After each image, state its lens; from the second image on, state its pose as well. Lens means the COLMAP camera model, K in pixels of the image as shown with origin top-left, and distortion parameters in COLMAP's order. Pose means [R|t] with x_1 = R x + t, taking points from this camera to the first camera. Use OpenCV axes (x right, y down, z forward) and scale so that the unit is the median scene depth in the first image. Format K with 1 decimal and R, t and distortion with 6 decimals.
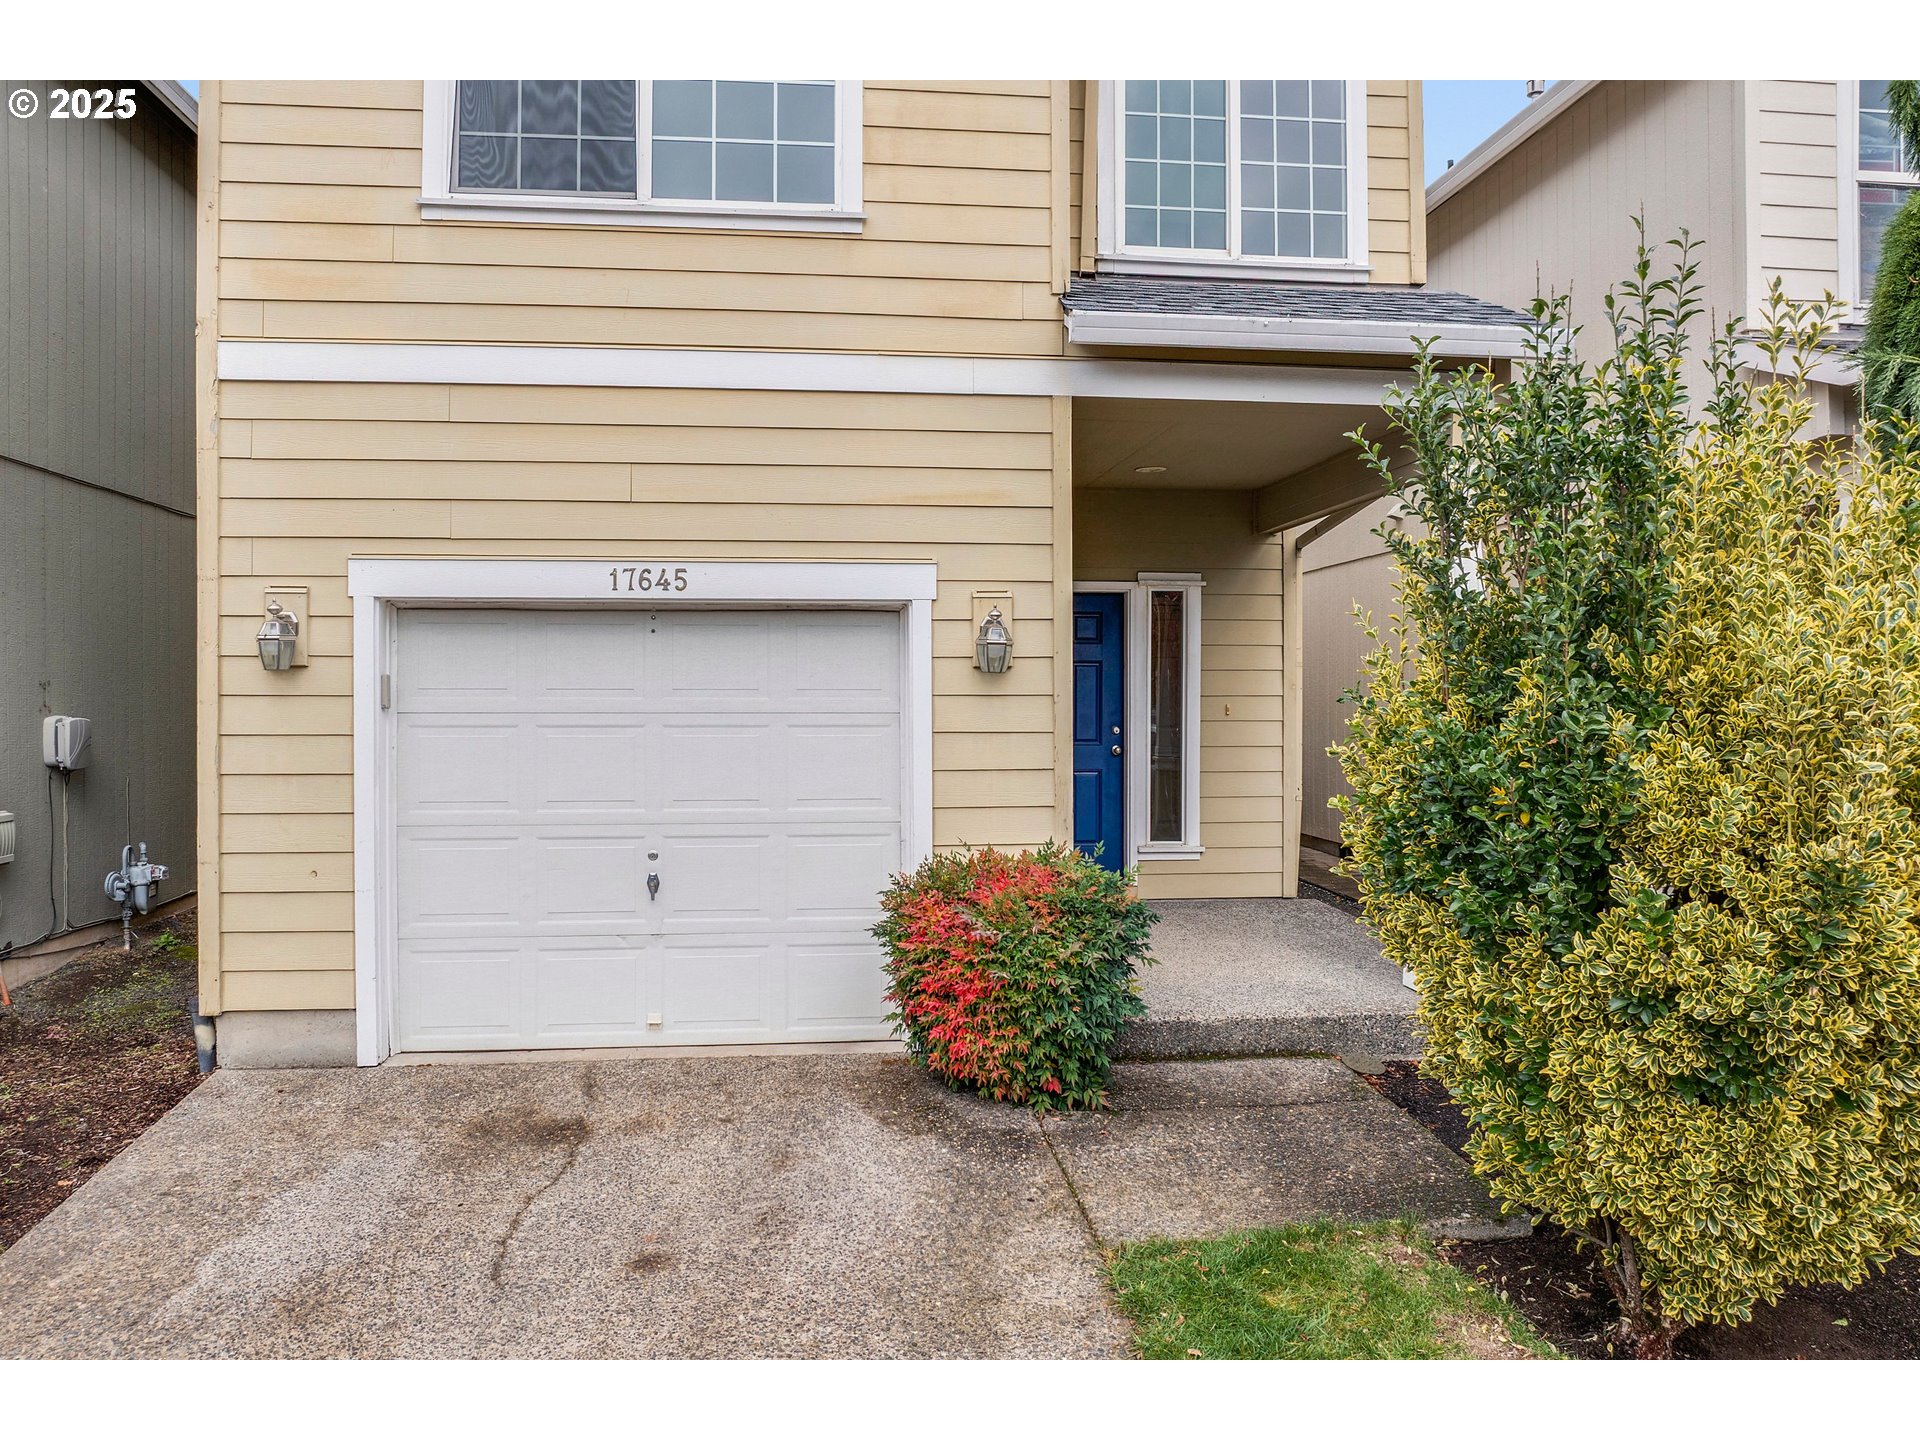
lens RADIAL K [[1367.0, 0, 968.0], [0, 1367.0, 723.7], [0, 0, 1]] dist [-0.039243, -0.000619]
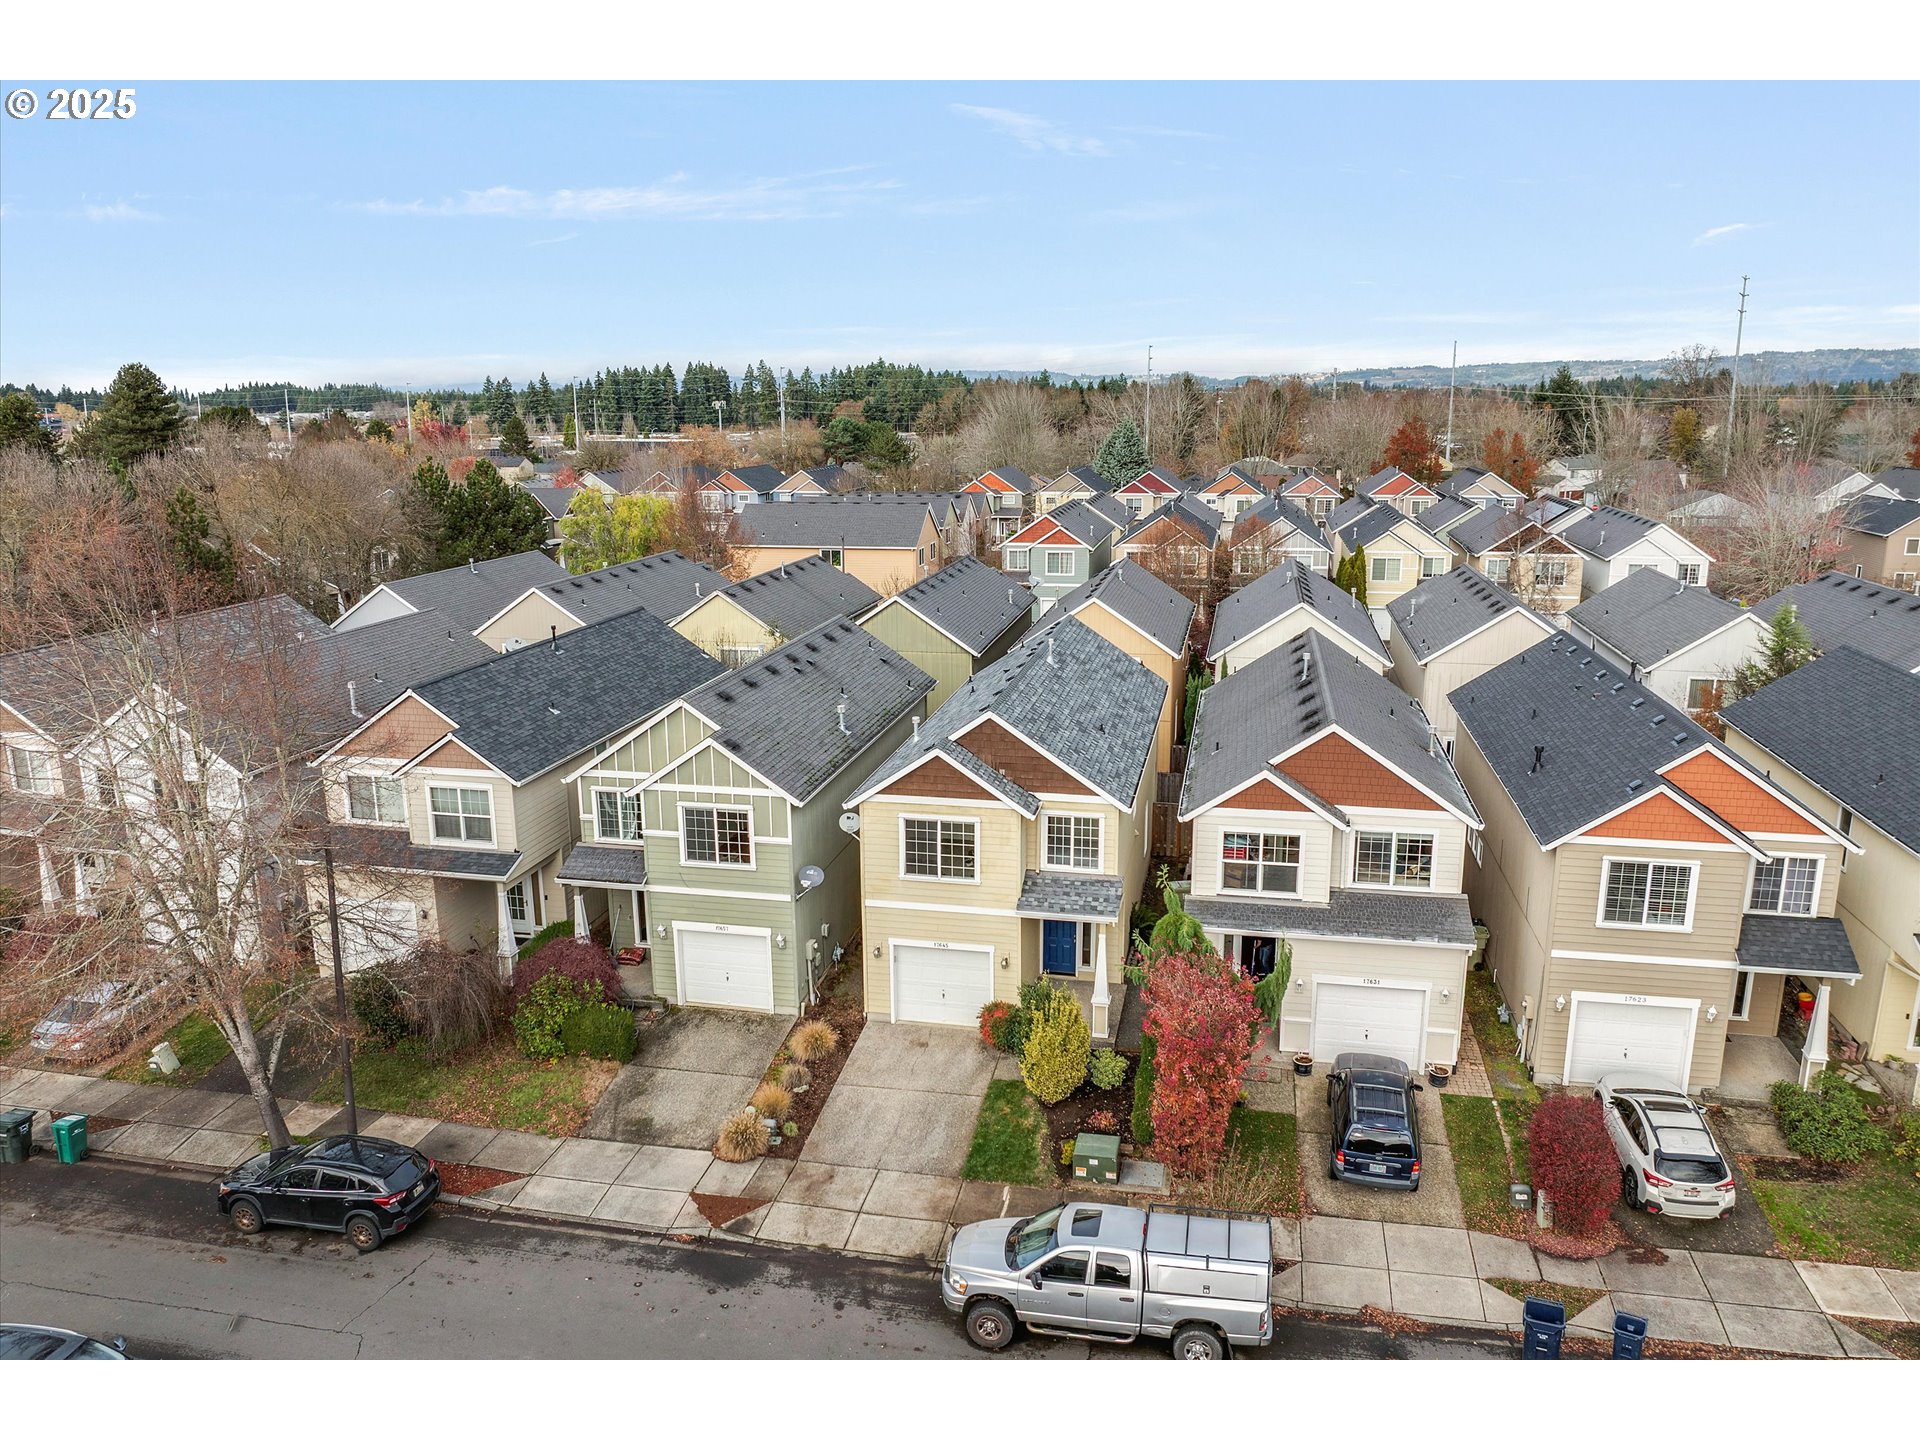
lens RADIAL K [[1367.0, 0, 954.9], [0, 1367.0, 719.2], [0, 0, 1]] dist [-0.039243, -0.000619]
pose [[0.943471, 0.069266, -0.324137, 1.488610], [0.002858, 0.976184, 0.216924, -2.131698], [0.331443, -0.205588, 0.920804, -3.724245]]
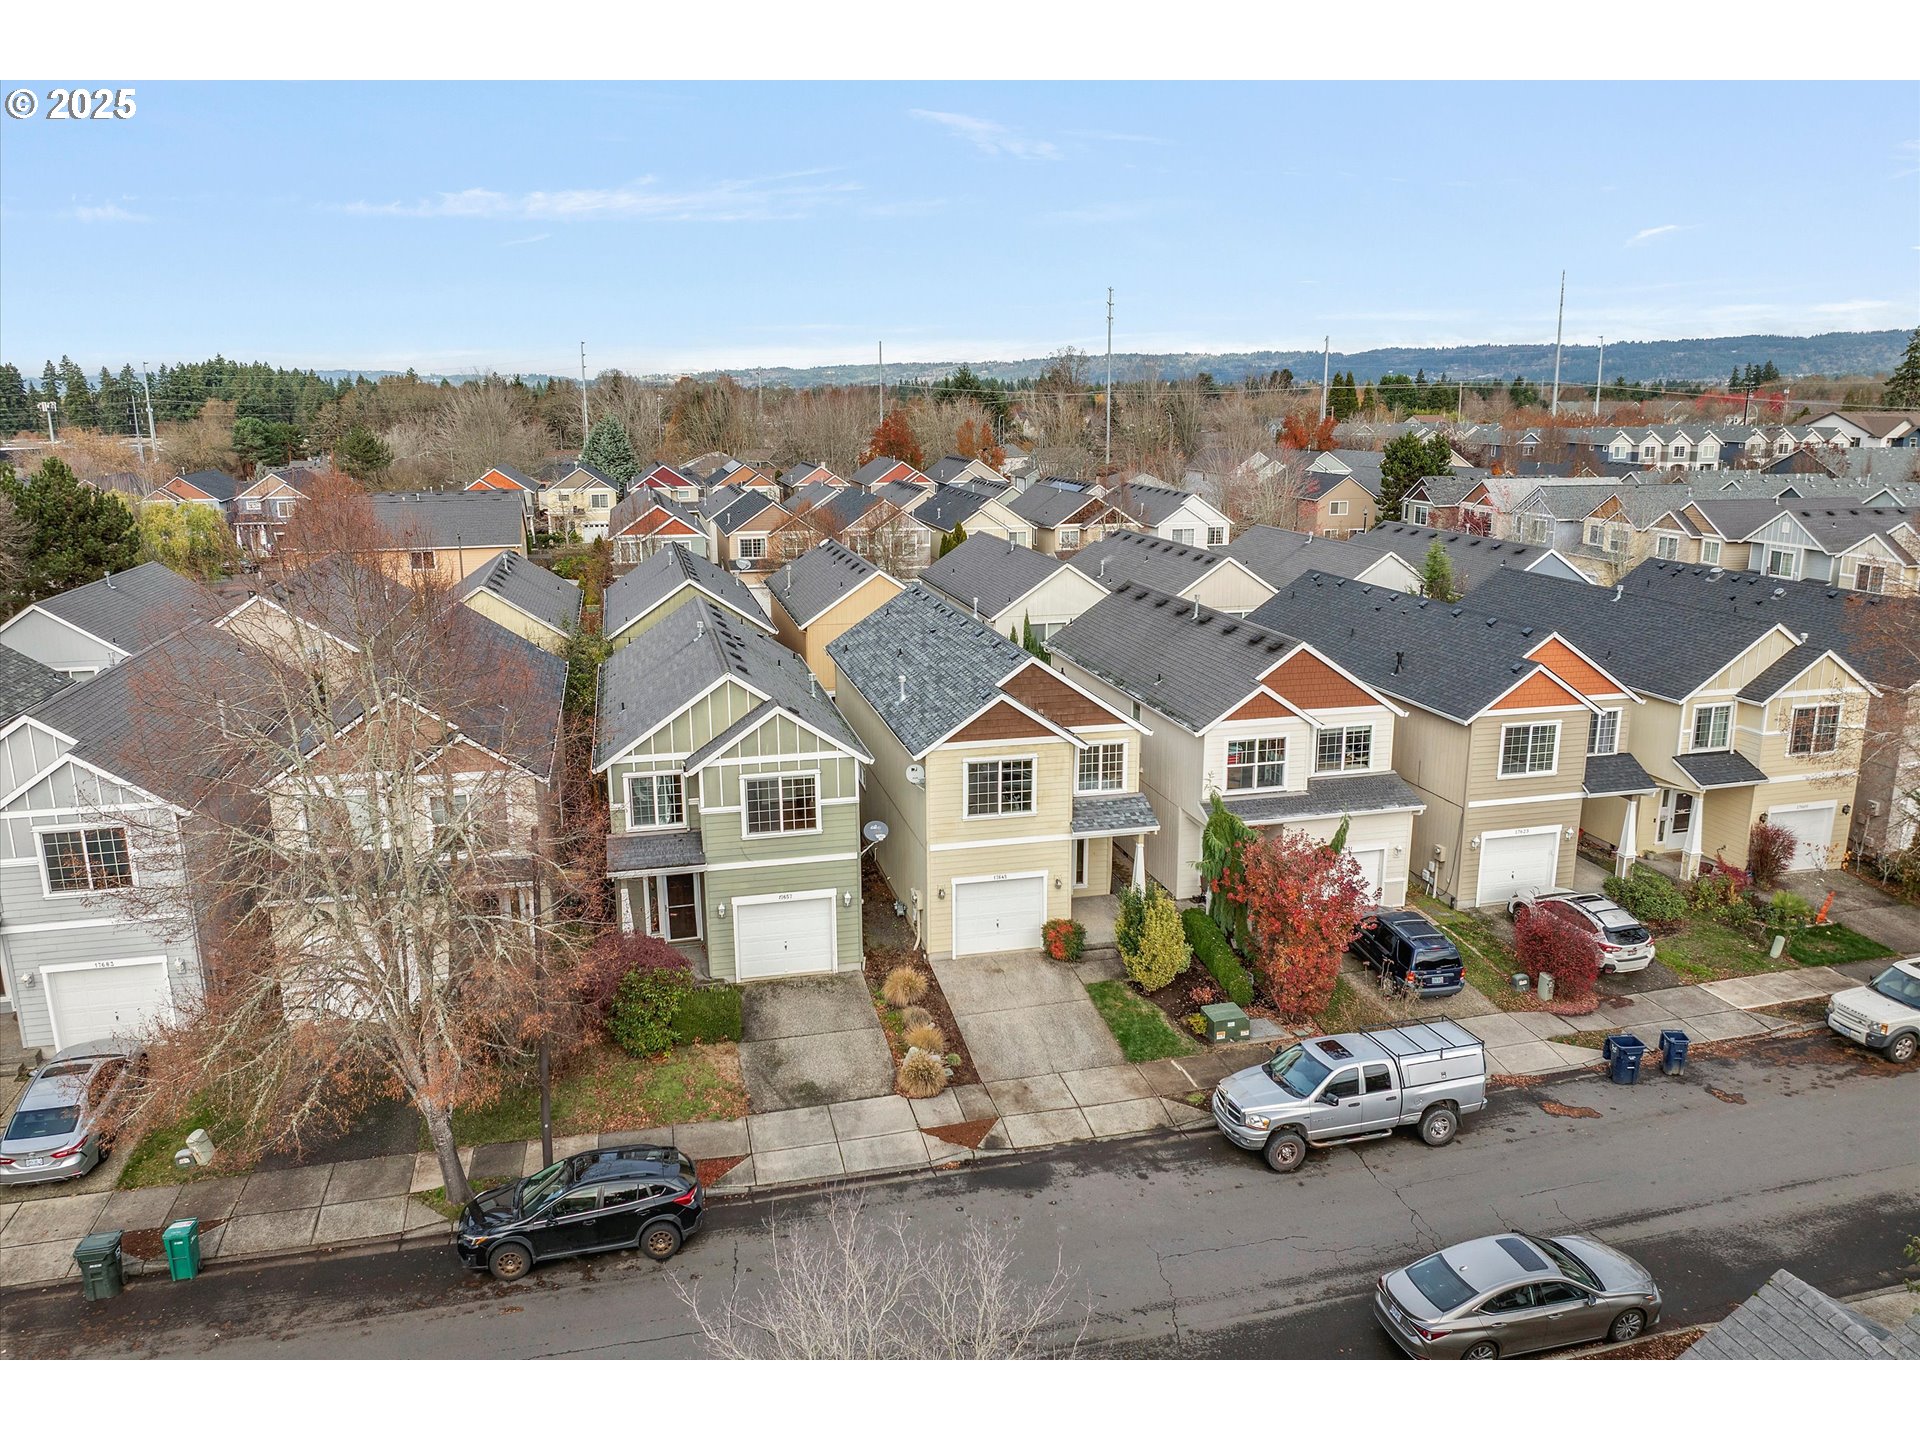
lens RADIAL K [[1367.0, 0, 959.9], [0, 1367.0, 710.7], [0, 0, 1]] dist [-0.039243, -0.000619]
pose [[0.992860, -0.029686, 0.115531, -1.054955], [0.004506, 0.977179, 0.212371, -2.028059], [-0.119199, -0.210334, 0.970336, -4.450903]]
